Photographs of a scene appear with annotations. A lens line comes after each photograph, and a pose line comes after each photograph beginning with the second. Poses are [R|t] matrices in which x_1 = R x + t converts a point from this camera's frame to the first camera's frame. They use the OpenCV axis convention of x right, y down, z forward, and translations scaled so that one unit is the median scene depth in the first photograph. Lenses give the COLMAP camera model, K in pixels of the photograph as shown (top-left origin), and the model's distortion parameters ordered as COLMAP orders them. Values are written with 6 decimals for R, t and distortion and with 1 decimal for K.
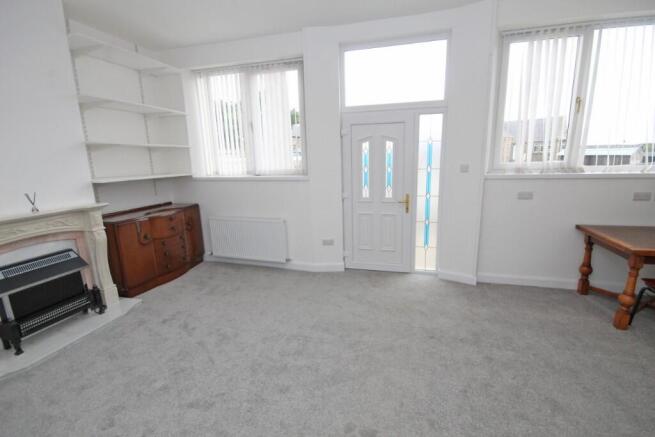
lens RADIAL K [[299.3, 0, 328.9], [0, 299.3, 216.1], [0, 0, 1]] dist [-0.000546, 0.001042]
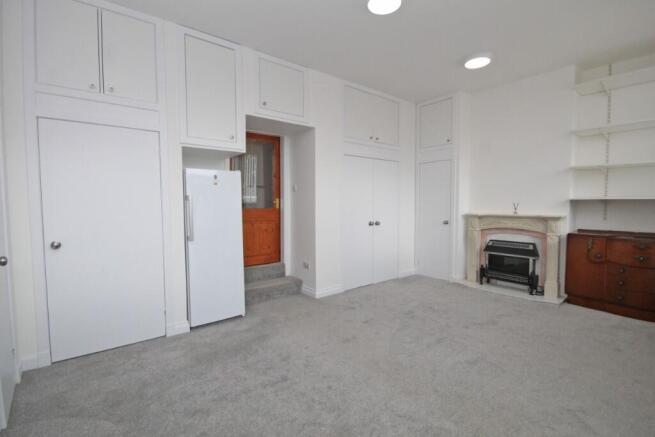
lens RADIAL K [[299.3, 0, 328.7], [0, 299.3, 216.7], [0, 0, 1]] dist [-0.000546, 0.001042]
pose [[-0.591328, 0.072906, -0.803129, 0.854104], [-0.127380, 0.974959, 0.182292, -0.149106], [0.796307, 0.210096, -0.567234, 0.974062]]
